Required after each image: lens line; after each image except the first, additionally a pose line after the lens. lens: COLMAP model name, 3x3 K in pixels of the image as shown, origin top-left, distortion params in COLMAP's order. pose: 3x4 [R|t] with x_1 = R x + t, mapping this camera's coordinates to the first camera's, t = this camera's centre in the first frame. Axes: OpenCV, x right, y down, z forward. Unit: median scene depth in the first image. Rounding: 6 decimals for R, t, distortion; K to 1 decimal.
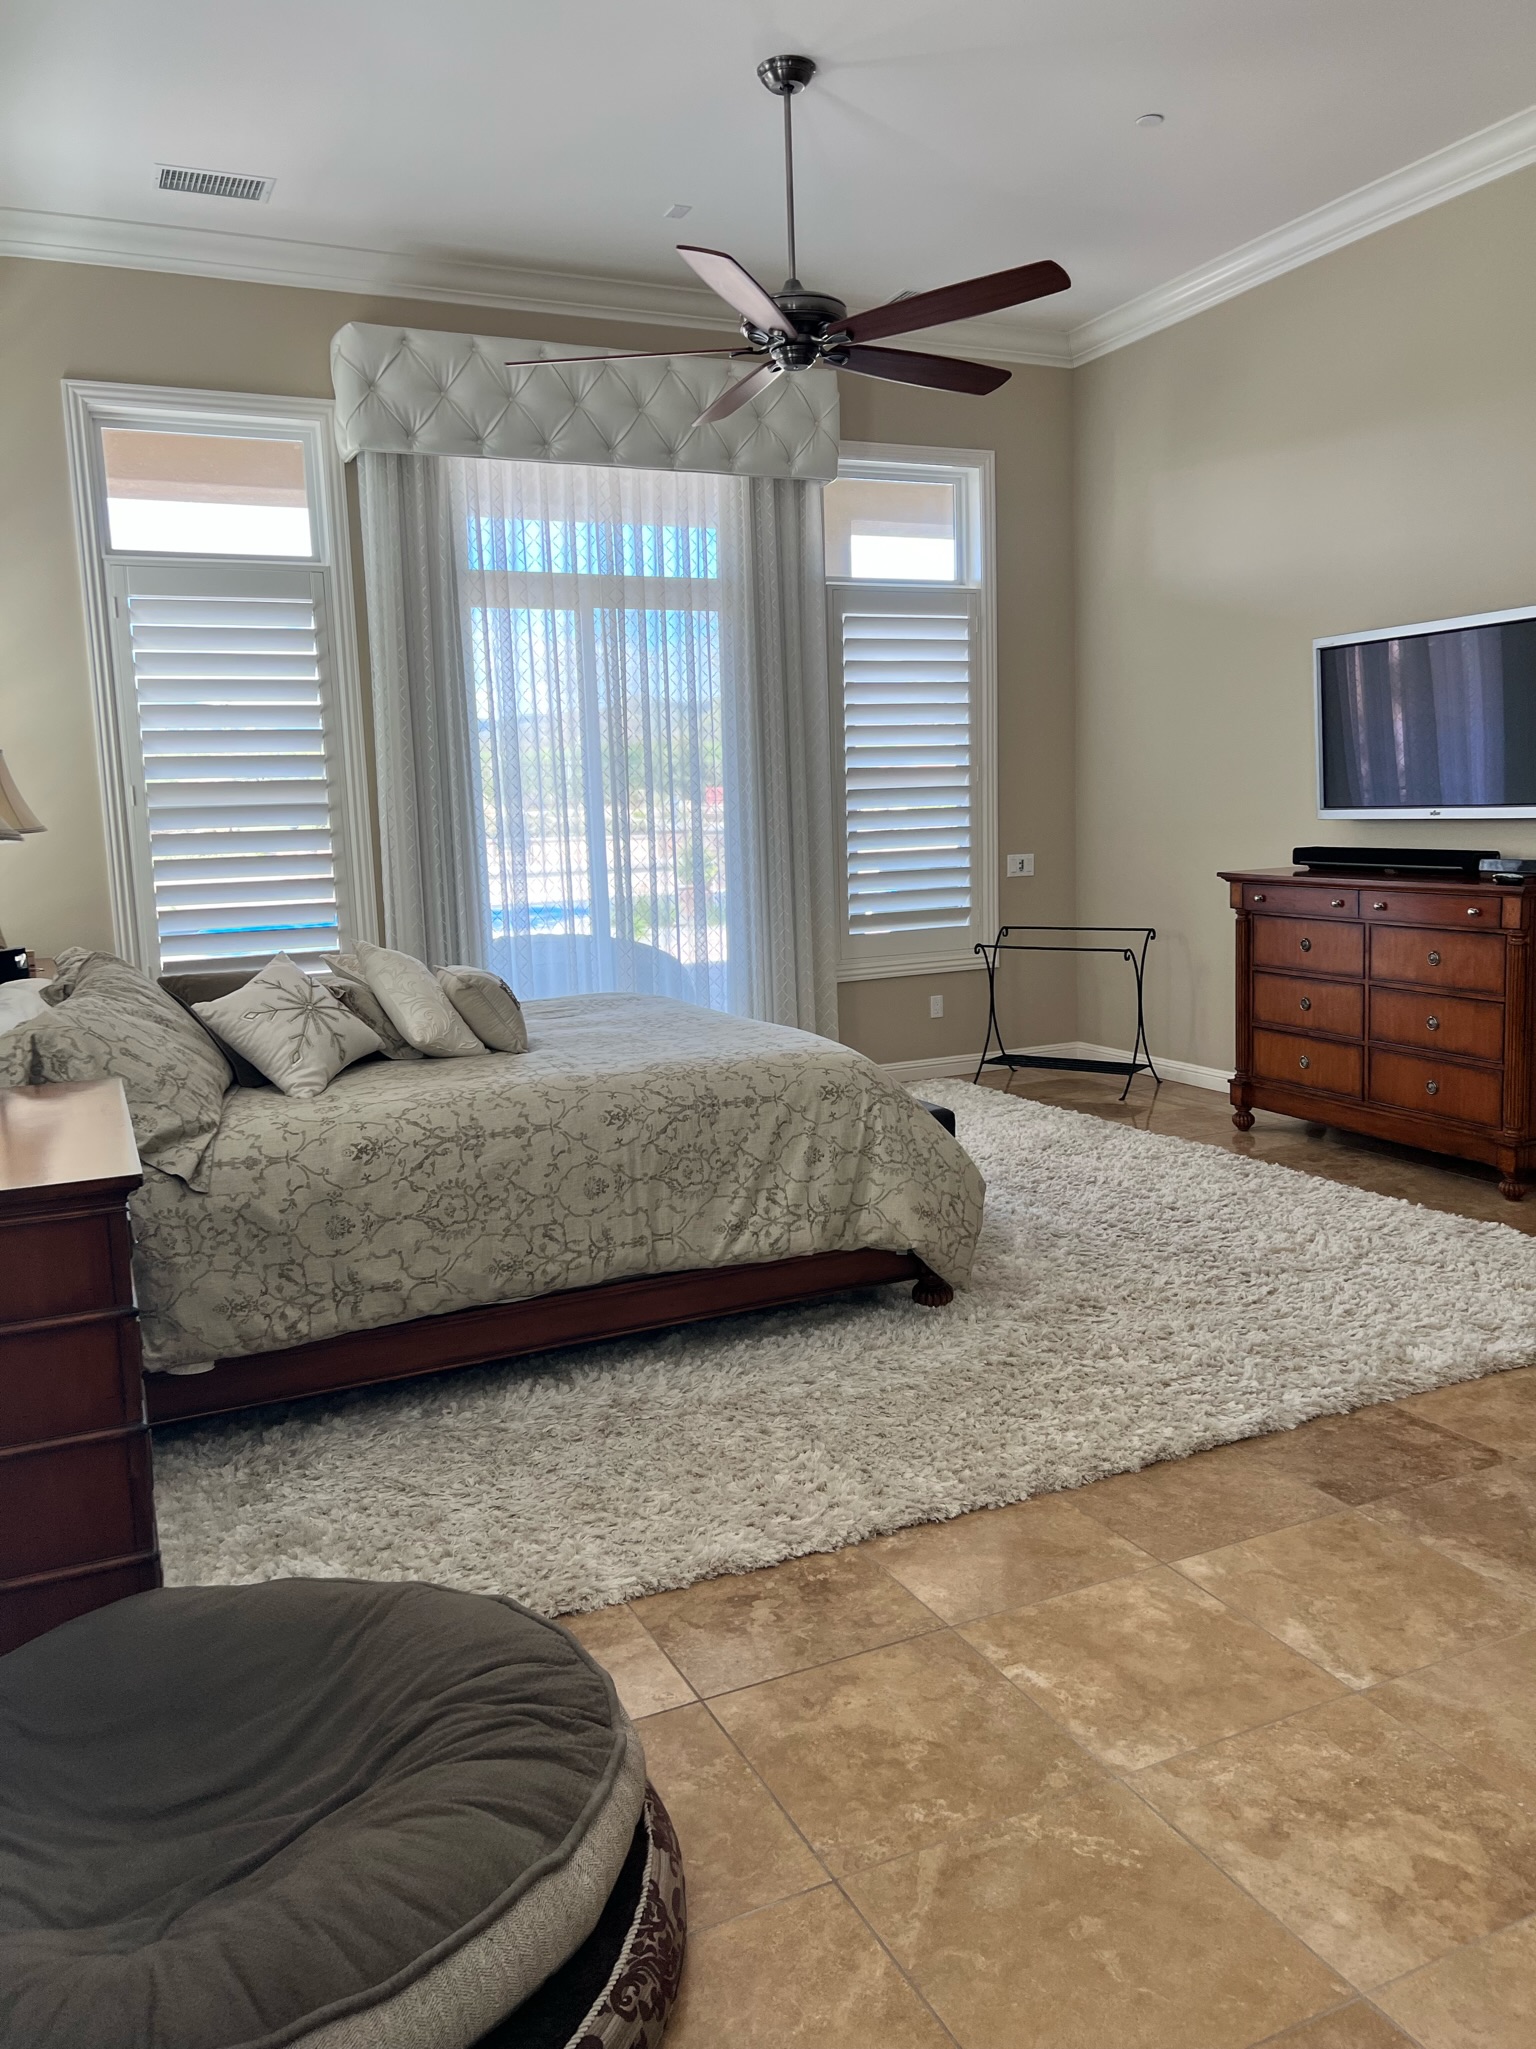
lens RADIAL K [[1546.3, 0, 768.0], [0, 1546.3, 1024.5], [0, 0, 1]] dist [0.056625, -0.054519]
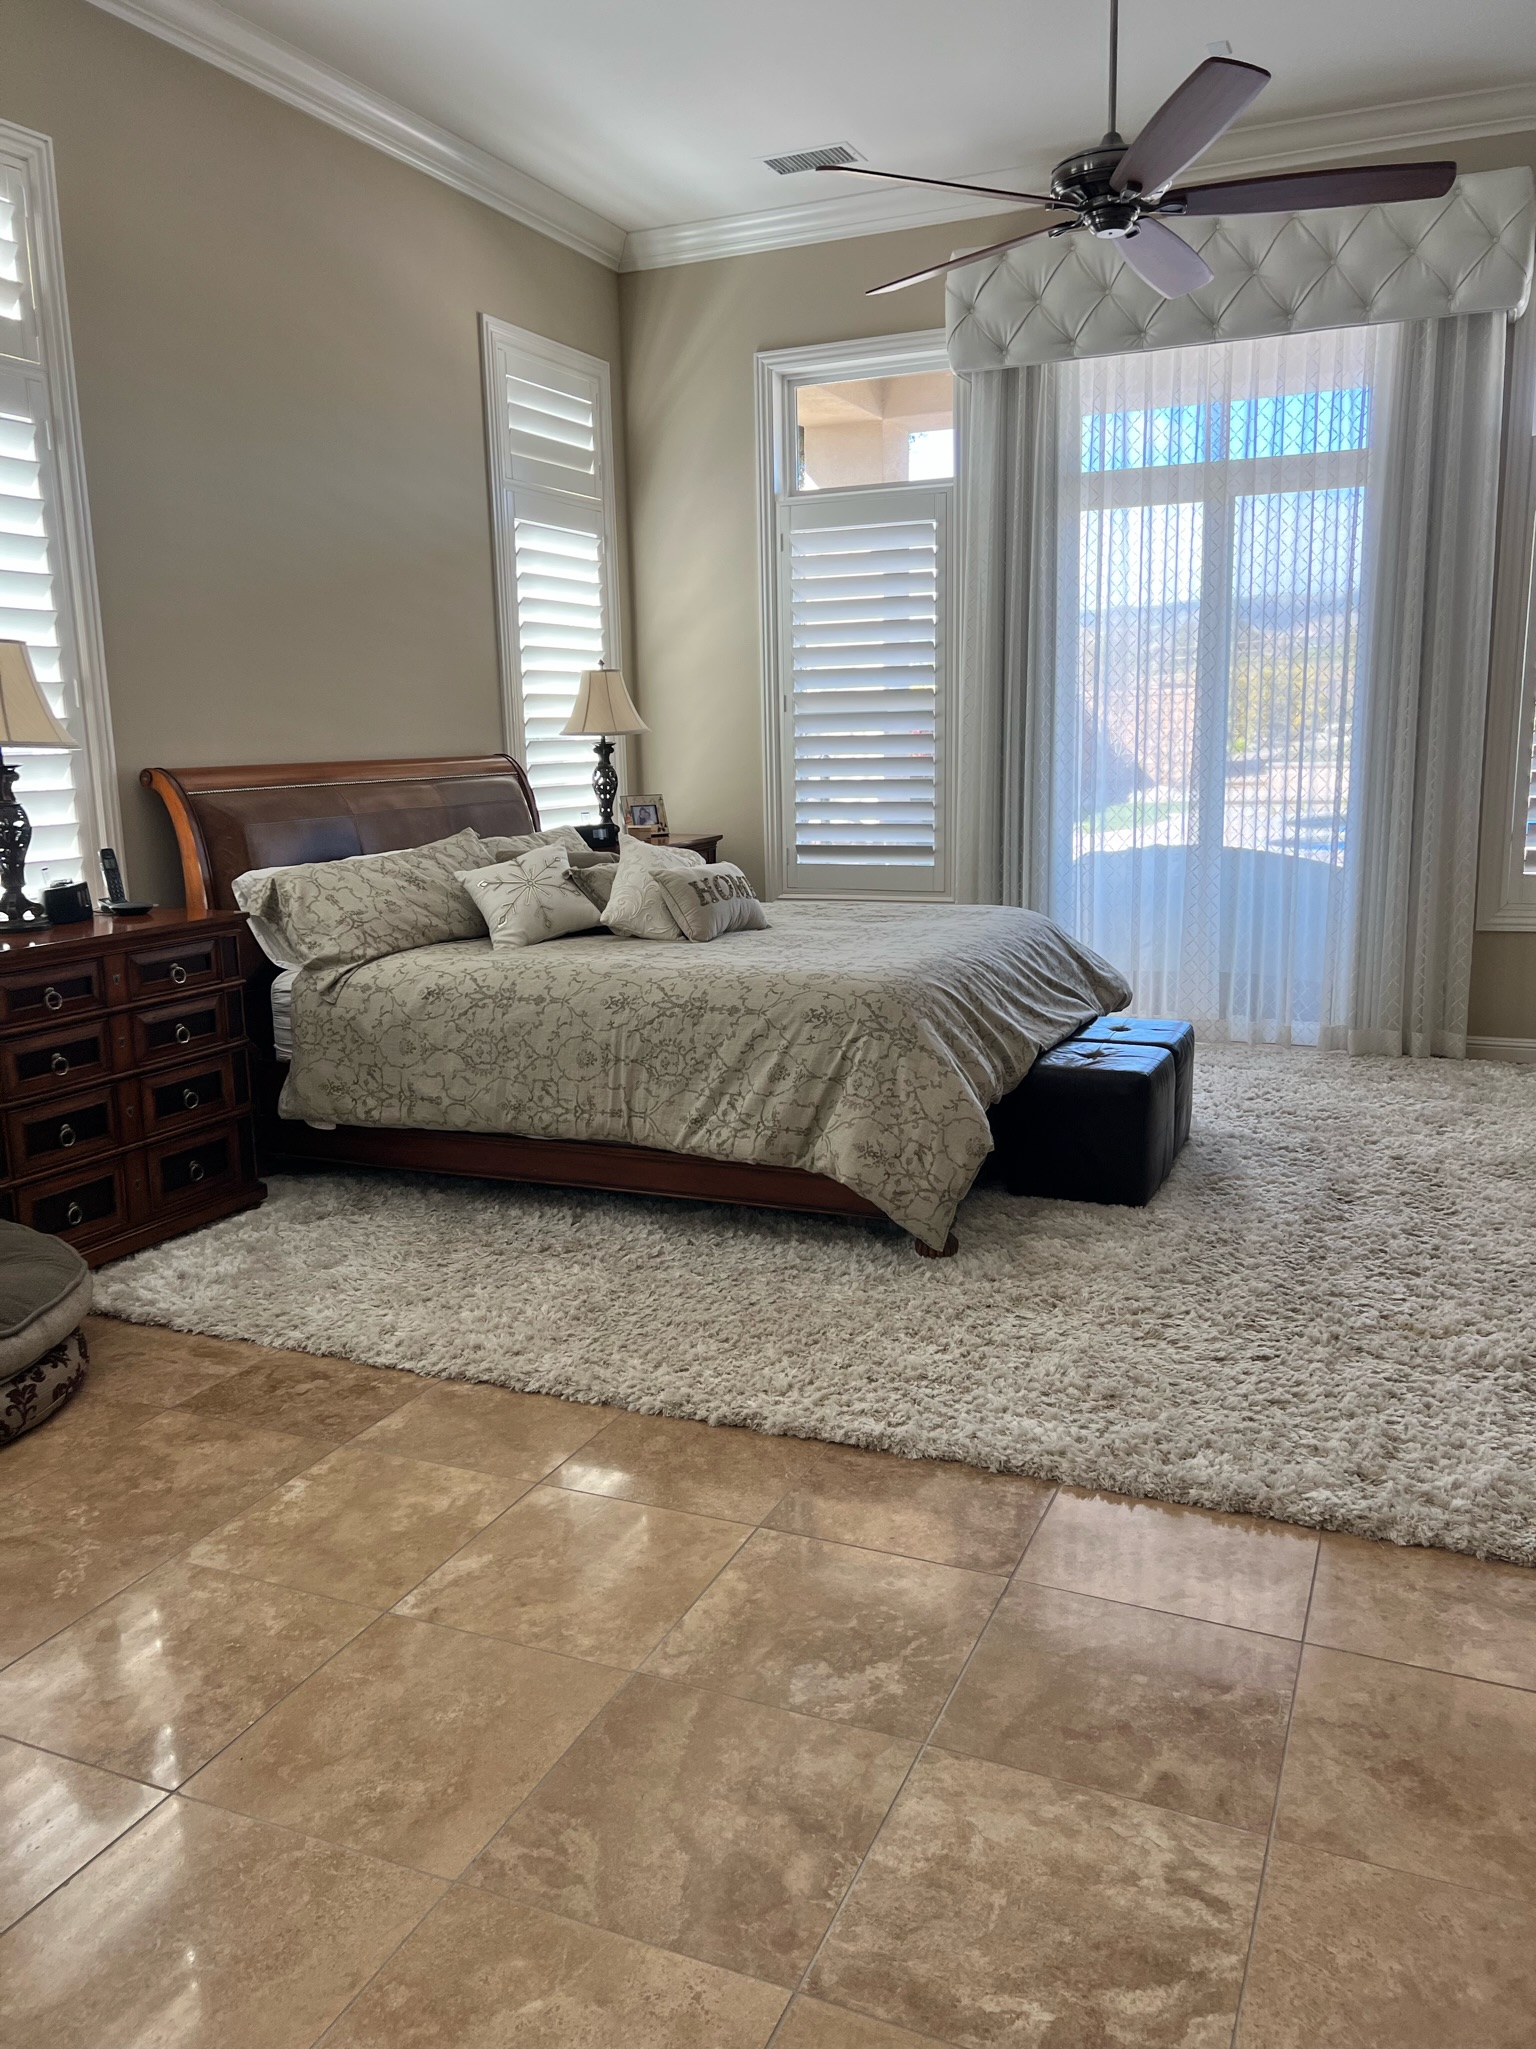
lens RADIAL K [[1530.2, 0, 768.0], [0, 1530.2, 1024.5], [0, 0, 1]] dist [0.054665, -0.040646]
pose [[0.660827, 0.163973, -0.732407, 0.795730], [-0.108036, 0.986462, 0.123374, -0.075057], [0.742722, -0.002402, 0.669596, 0.319803]]
